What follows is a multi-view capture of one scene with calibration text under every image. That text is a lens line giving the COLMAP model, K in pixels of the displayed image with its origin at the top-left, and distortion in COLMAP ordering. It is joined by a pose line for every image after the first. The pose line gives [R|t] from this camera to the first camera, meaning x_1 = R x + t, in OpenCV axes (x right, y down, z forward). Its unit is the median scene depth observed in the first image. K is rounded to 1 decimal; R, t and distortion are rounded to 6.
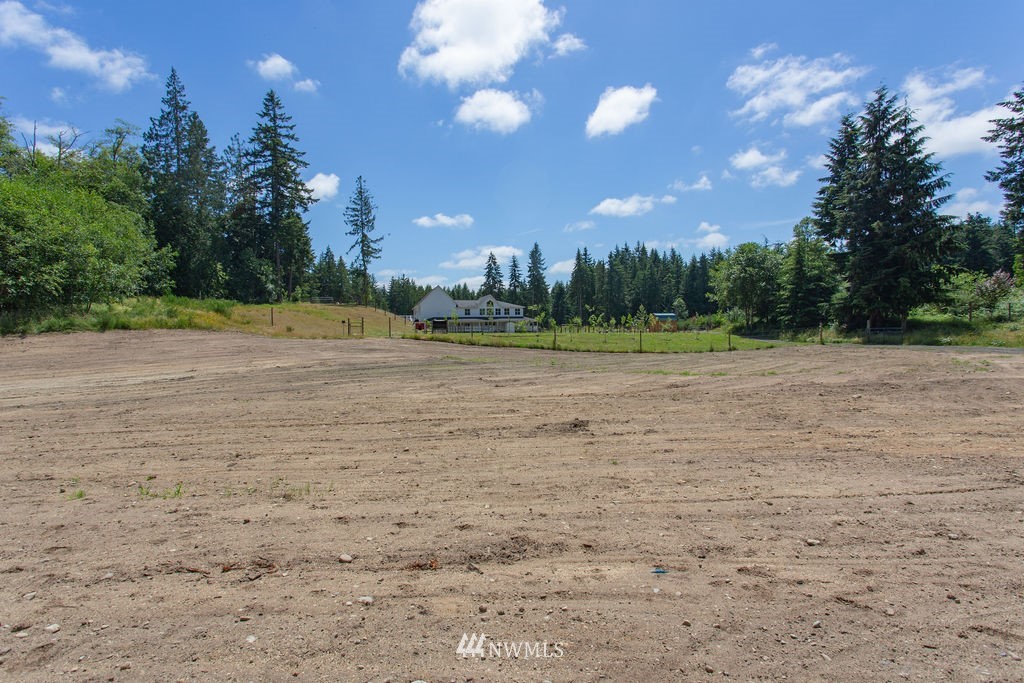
lens RADIAL K [[470.8, 0, 512.0], [0, 470.8, 341.5], [0, 0, 1]] dist [-0.001003, -0.000699]
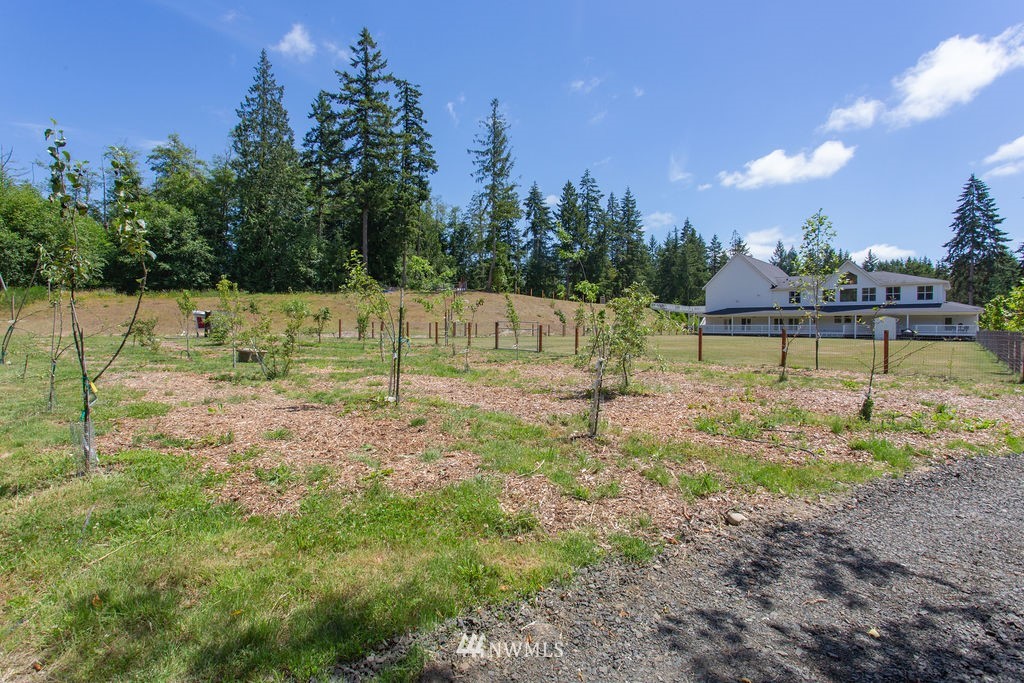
lens RADIAL K [[499.6, 0, 512.0], [0, 499.6, 341.5], [0, 0, 1]] dist [0.016040, -0.000231]
pose [[0.535169, 0.039769, -0.843809, 0.156489], [-0.037927, 0.999015, 0.023030, -0.010323], [0.843893, 0.019678, 0.536150, 0.316590]]
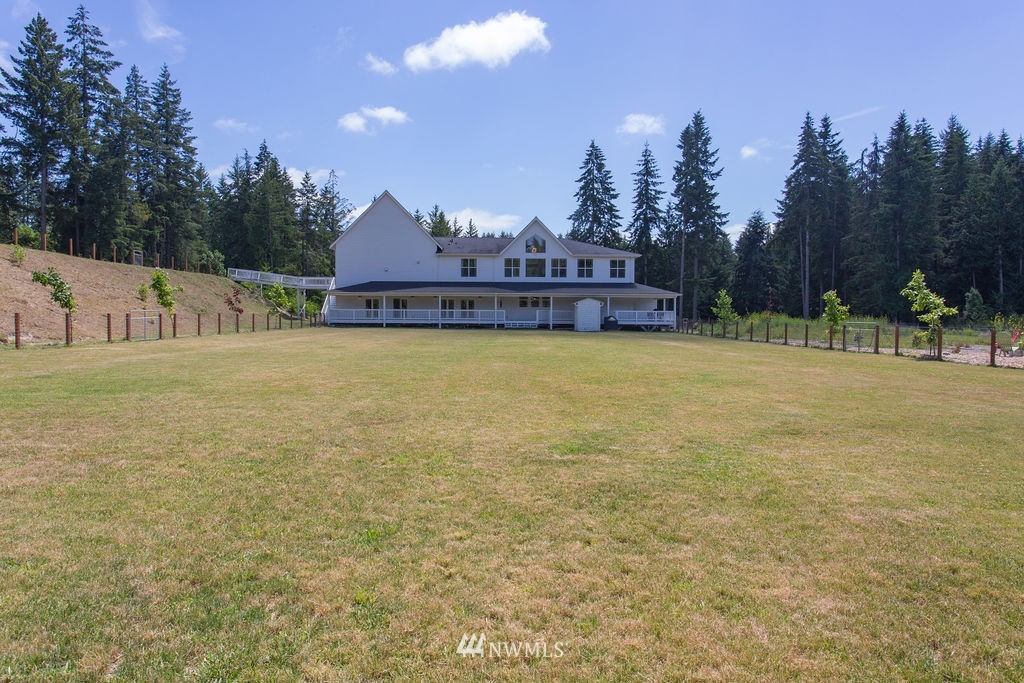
lens RADIAL K [[649.7, 0, 512.0], [0, 649.7, 341.5], [0, 0, 1]] dist [-0.004452, -0.003249]
pose [[0.966387, 0.031050, -0.255212, 0.045244], [-0.026445, 0.999420, 0.021456, -0.013978], [0.255730, -0.013985, 0.966647, 0.396323]]
